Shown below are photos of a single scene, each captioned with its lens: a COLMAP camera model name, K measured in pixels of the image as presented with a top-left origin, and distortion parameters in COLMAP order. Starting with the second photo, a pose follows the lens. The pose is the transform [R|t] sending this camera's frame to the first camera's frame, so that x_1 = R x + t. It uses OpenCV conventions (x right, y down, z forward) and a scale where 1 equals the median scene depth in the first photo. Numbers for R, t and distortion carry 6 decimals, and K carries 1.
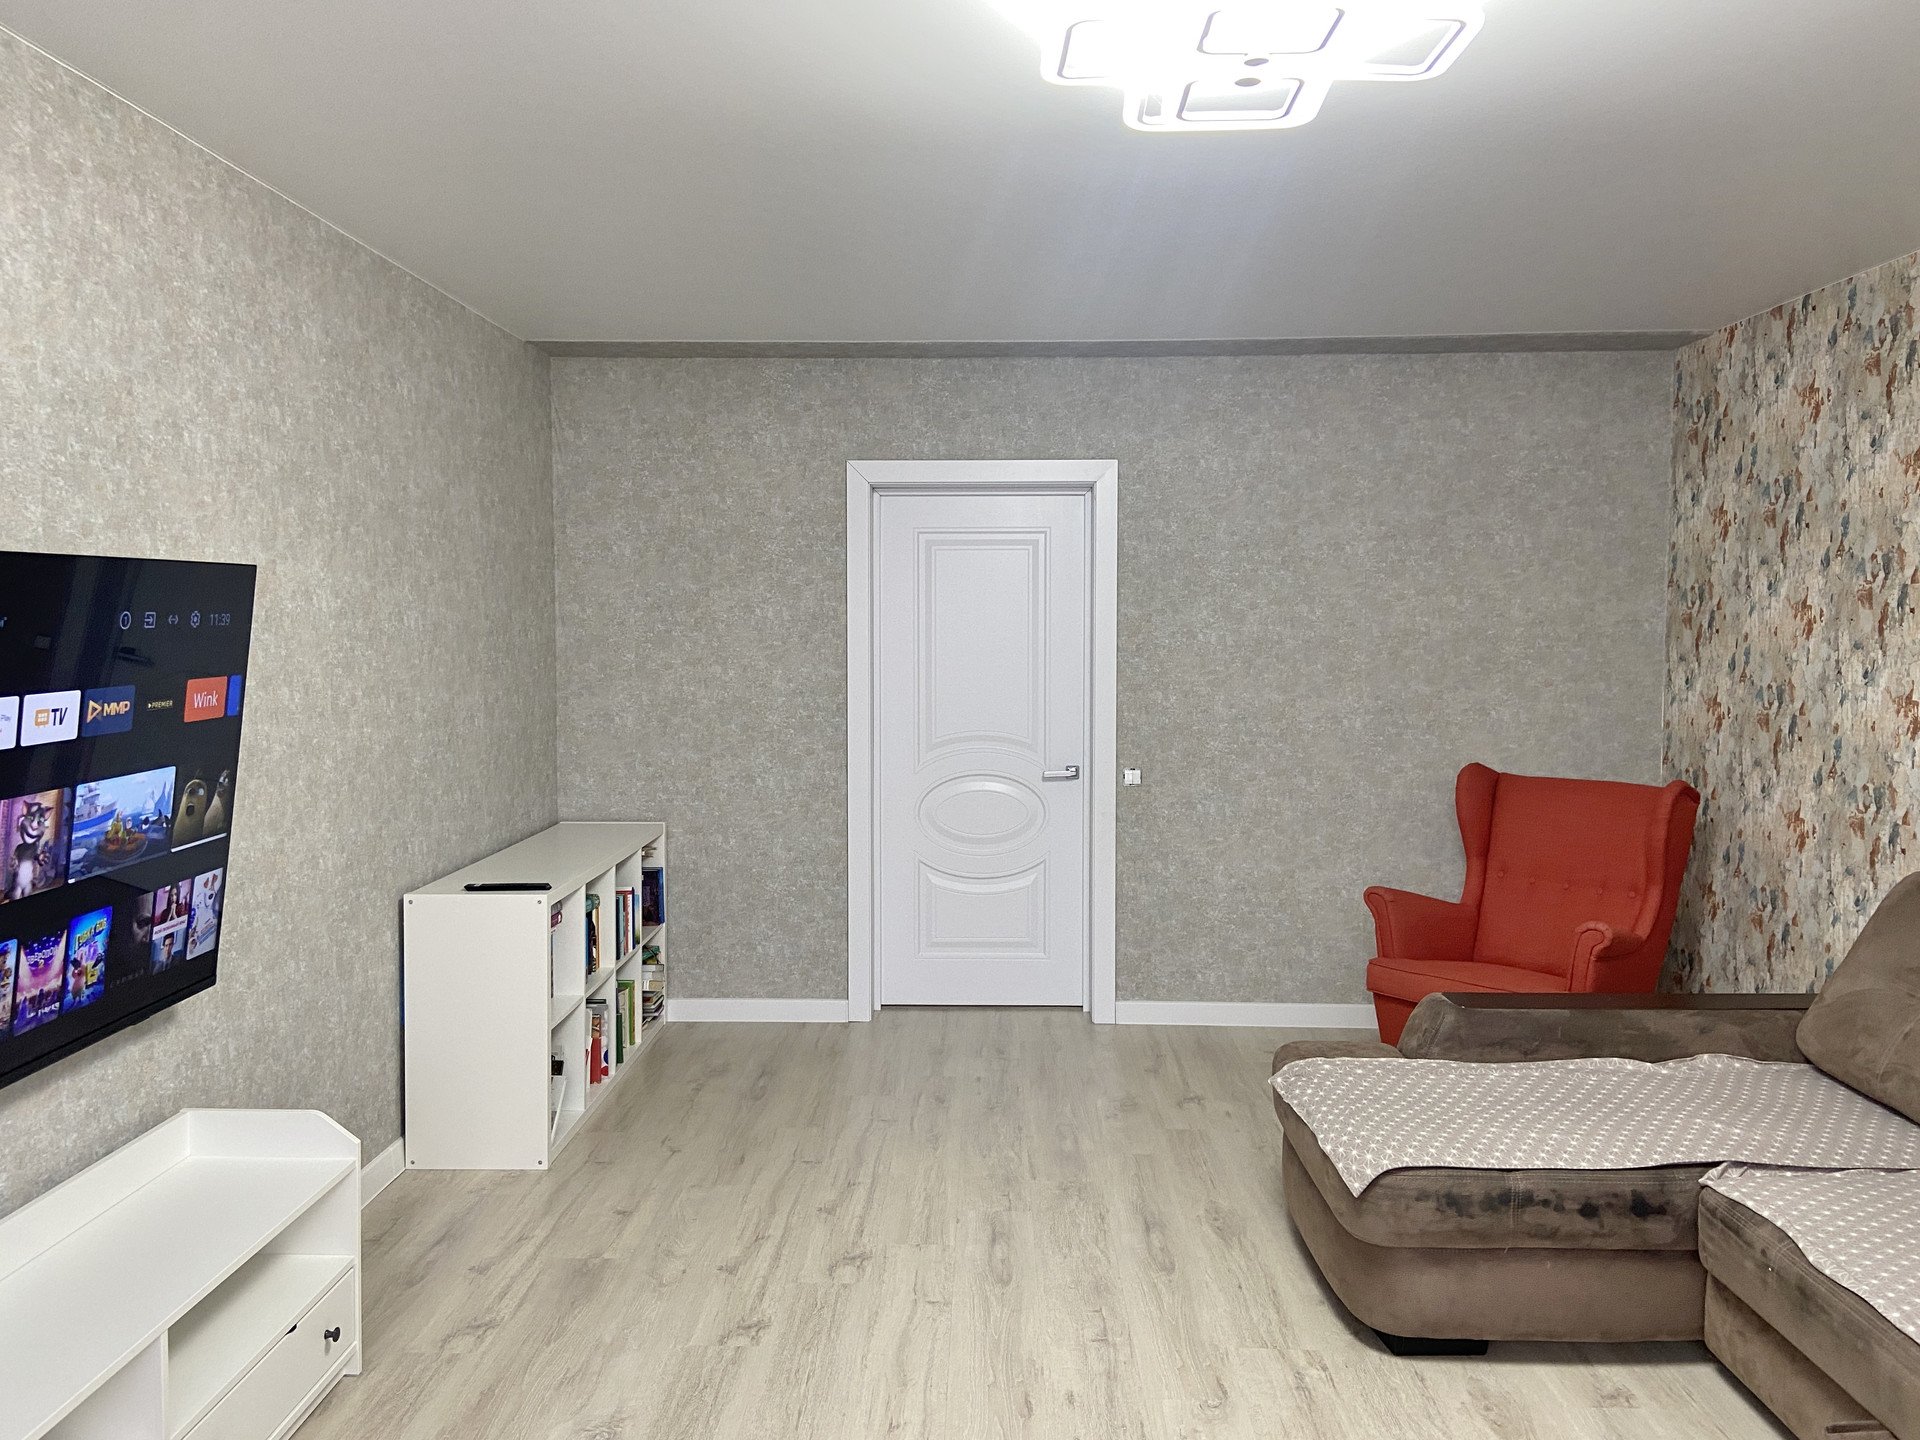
lens RADIAL K [[1452.0, 0, 945.2], [0, 1452.0, 713.6], [0, 0, 1]] dist [0.133732, -0.172500]
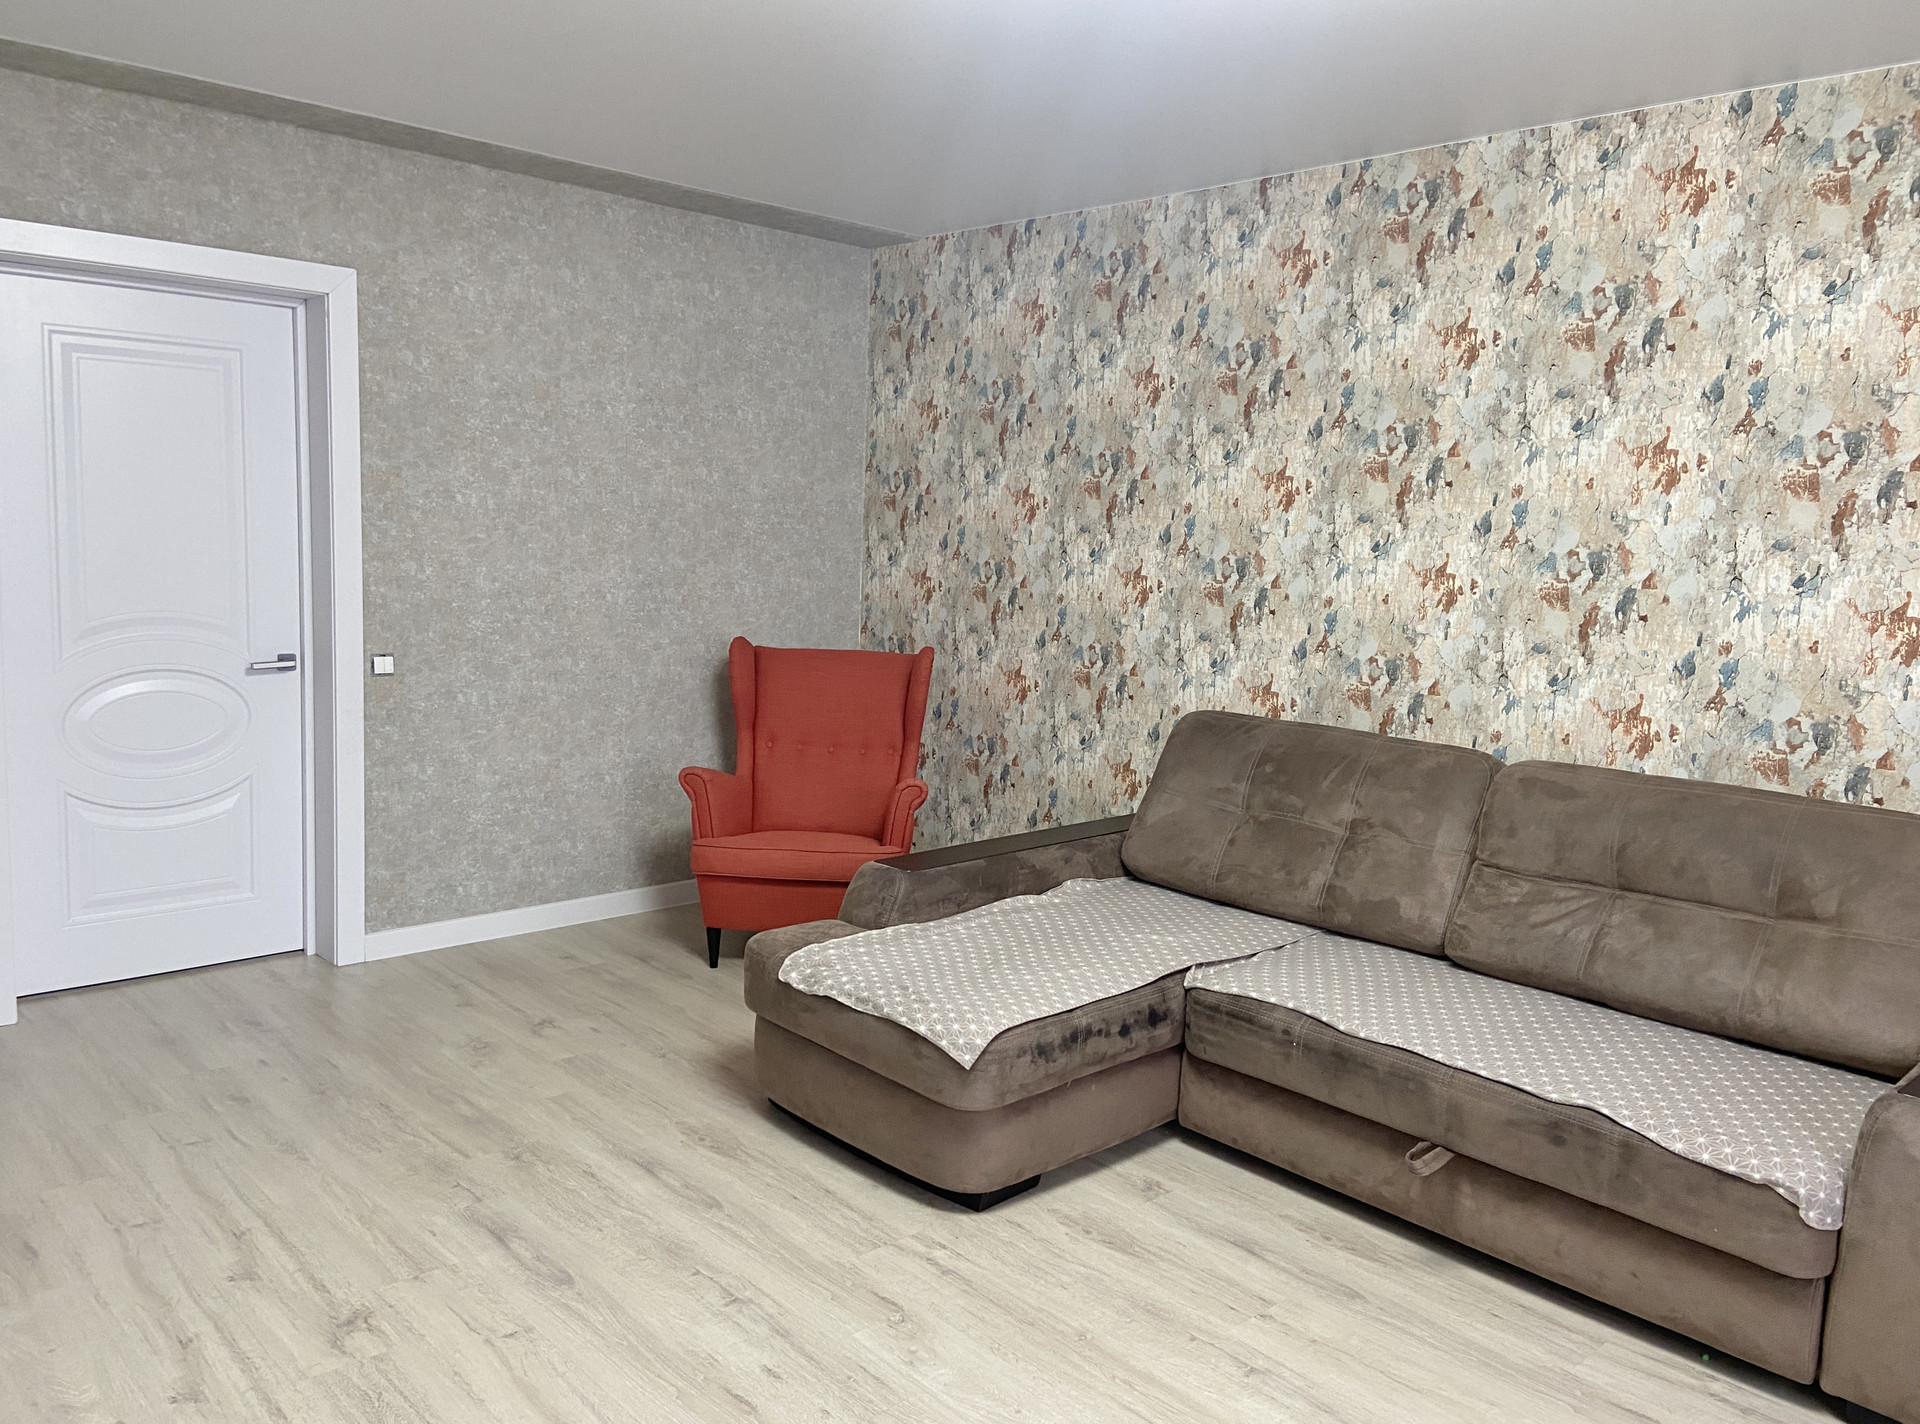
lens RADIAL K [[1464.3, 0, 959.6], [0, 1464.3, 697.9], [0, 0, 1]] dist [0.130302, -0.158711]
pose [[0.714784, -0.056353, 0.697071, -0.290062], [0.004761, 0.997117, 0.075728, -0.000185], [-0.699329, -0.050811, 0.712992, 0.214362]]
